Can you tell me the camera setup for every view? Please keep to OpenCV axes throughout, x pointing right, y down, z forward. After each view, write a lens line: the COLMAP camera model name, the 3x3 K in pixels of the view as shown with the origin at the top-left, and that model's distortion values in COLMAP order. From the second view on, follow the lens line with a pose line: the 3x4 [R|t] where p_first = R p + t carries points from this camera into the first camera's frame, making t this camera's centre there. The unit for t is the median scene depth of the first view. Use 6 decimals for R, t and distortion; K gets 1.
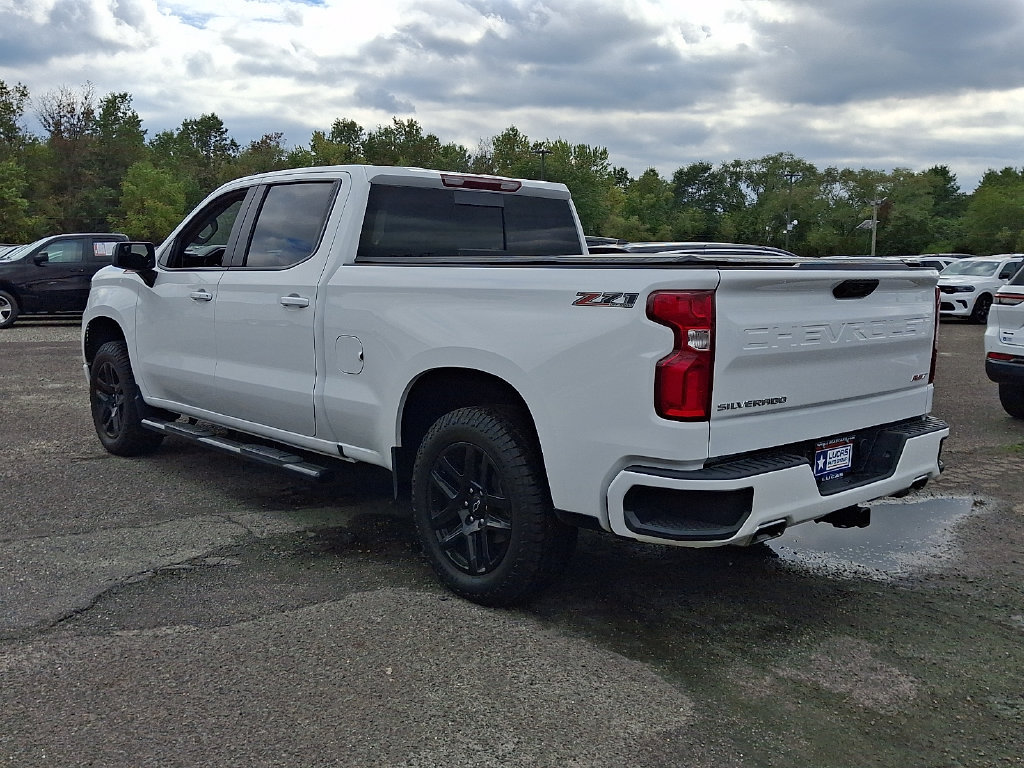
lens RADIAL K [[980.8, 0, 529.3], [0, 980.8, 397.4], [0, 0, 1]] dist [0.030755, 0.000000]
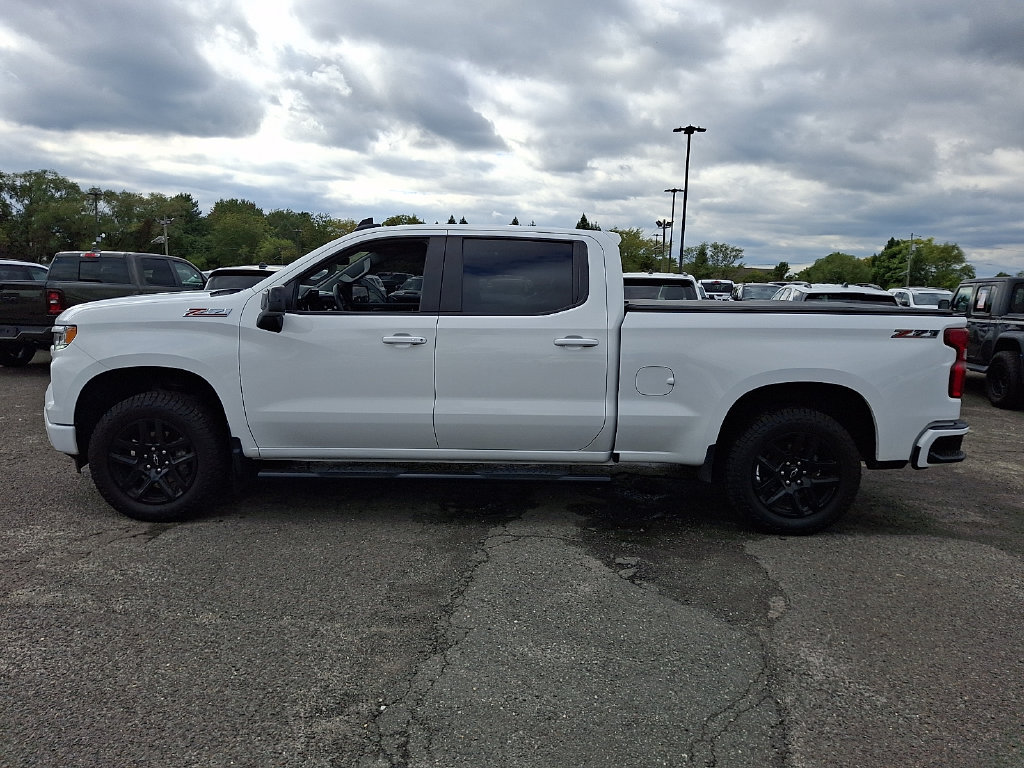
lens RADIAL K [[770.8, 0, 512.0], [0, 770.8, 395.5], [0, 0, 1]] dist [-0.006083, -0.004944]
pose [[0.678729, -0.108958, 0.726261, -0.847583], [0.088388, 0.993864, 0.066503, -0.087729], [-0.729050, 0.019055, 0.684195, 0.359586]]
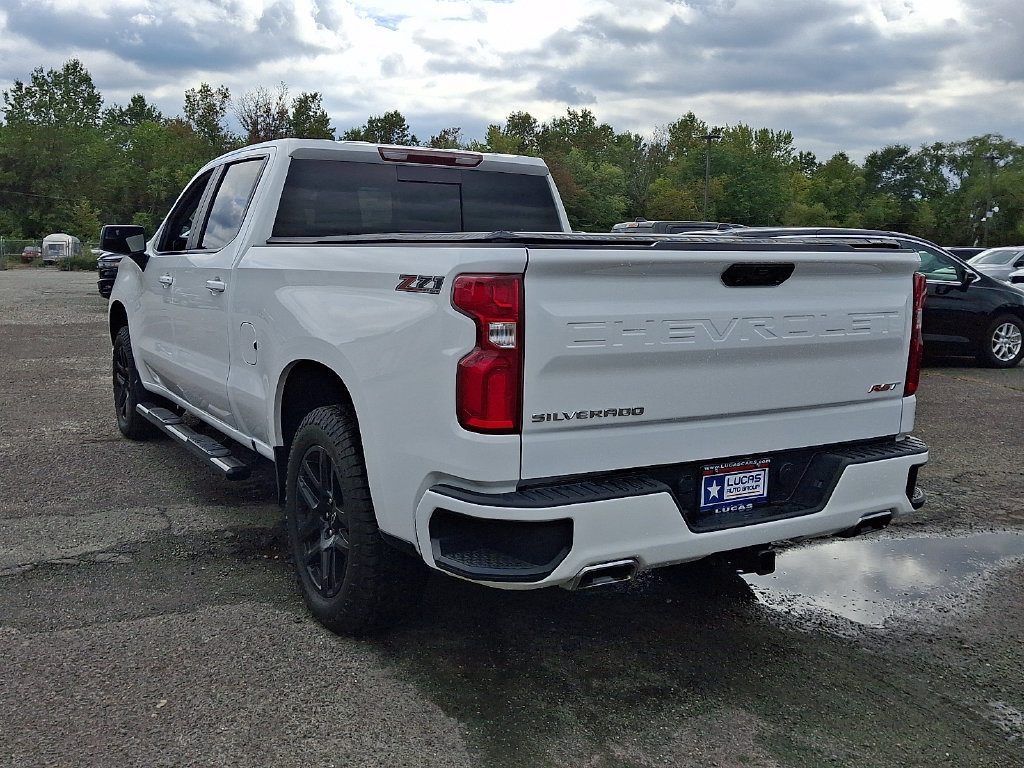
lens RADIAL K [[980.8, 0, 512.8], [0, 980.8, 373.7], [0, 0, 1]] dist [0.030755, 0.000000]
pose [[0.977915, 0.028194, -0.207091, 0.200496], [-0.031147, 0.999454, -0.011013, -0.009906], [0.206668, 0.017220, 0.978260, 0.119013]]
